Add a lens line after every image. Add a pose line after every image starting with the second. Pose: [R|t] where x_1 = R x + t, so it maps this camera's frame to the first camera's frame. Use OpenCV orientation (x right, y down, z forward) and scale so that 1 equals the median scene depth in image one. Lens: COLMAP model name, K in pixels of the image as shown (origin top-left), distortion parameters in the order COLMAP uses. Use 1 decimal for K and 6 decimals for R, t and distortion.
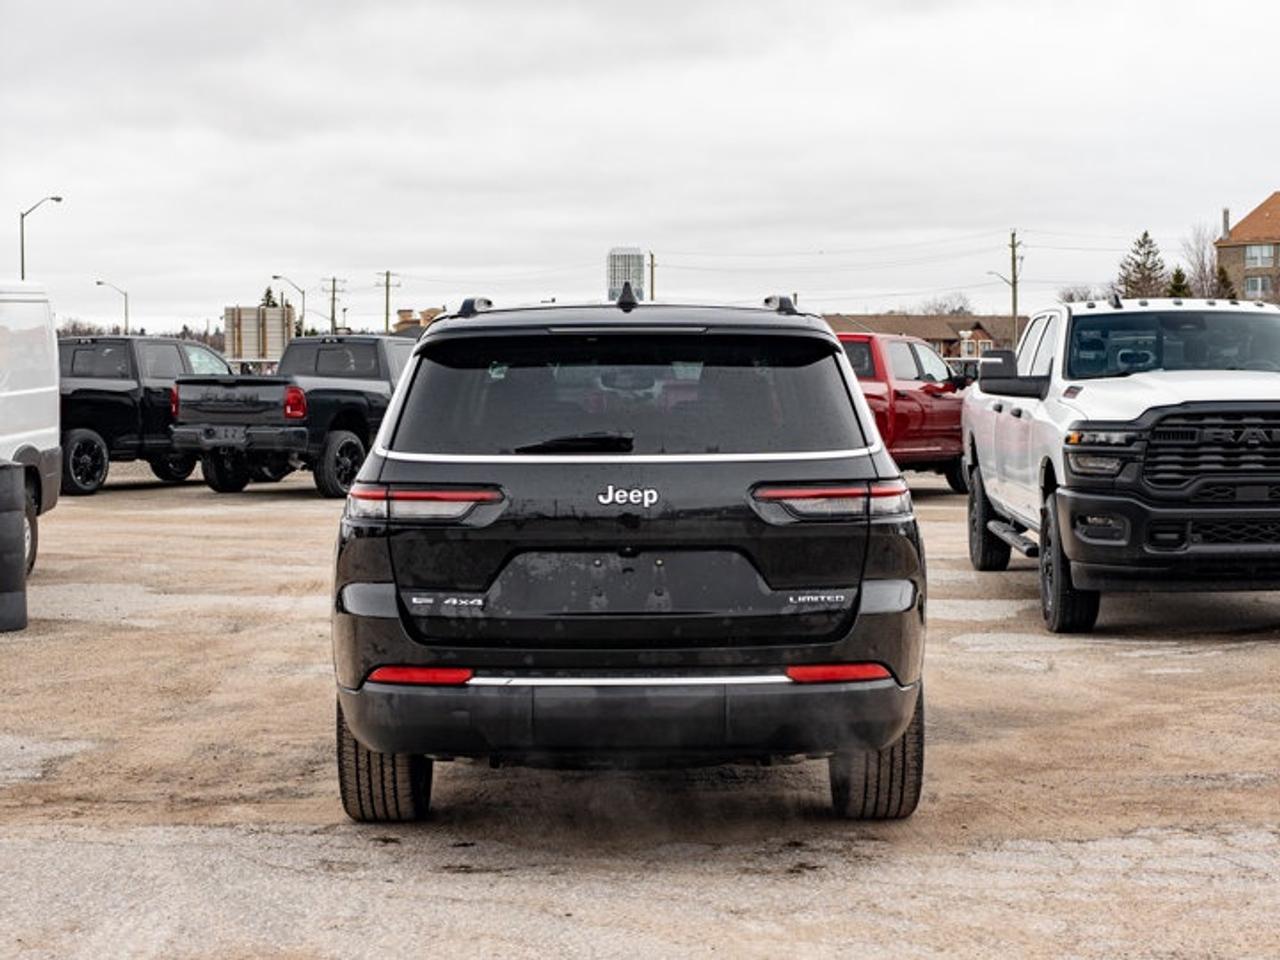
lens RADIAL K [[2217.9, 0, 643.9], [0, 2217.9, 483.4], [0, 0, 1]] dist [-0.118307, 0.000000]
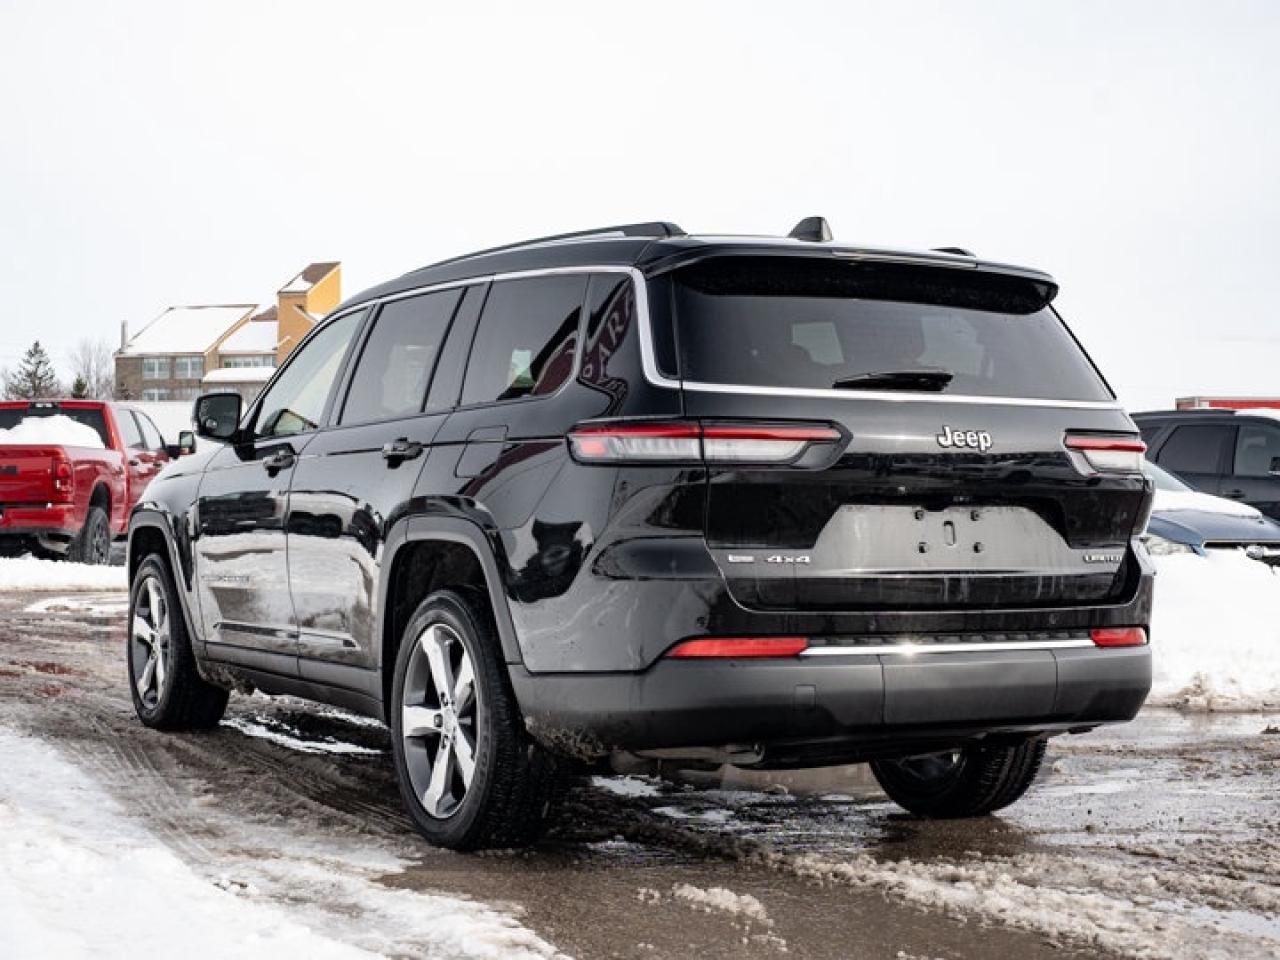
lens RADIAL K [[2217.9, 0, 640.3], [0, 2217.9, 475.3], [0, 0, 1]] dist [-0.118307, 0.000000]
pose [[0.876774, 0.022196, 0.480390, -0.425181], [0.004437, 0.998518, -0.054234, 0.052874], [-0.480882, 0.049683, 0.875377, 0.222734]]
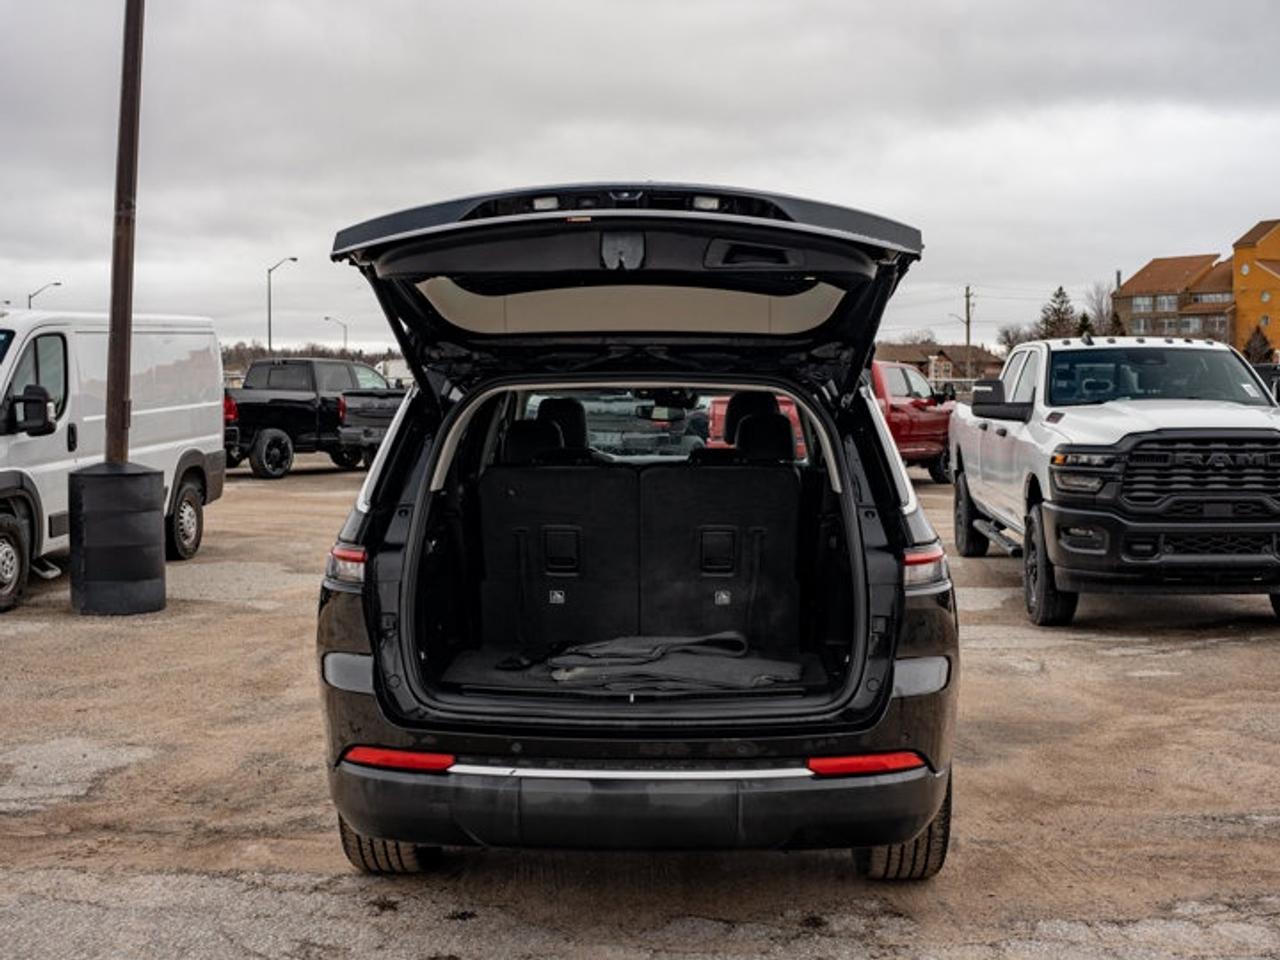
lens RADIAL K [[1530.9, 0, 630.5], [0, 1530.9, 477.7], [0, 0, 1]] dist [-0.089841, 0.000000]
pose [[0.998720, 0.010092, -0.049570, 0.017841], [-0.009489, 0.999878, 0.012393, -0.028363], [0.049689, -0.011907, 0.998694, 0.306182]]
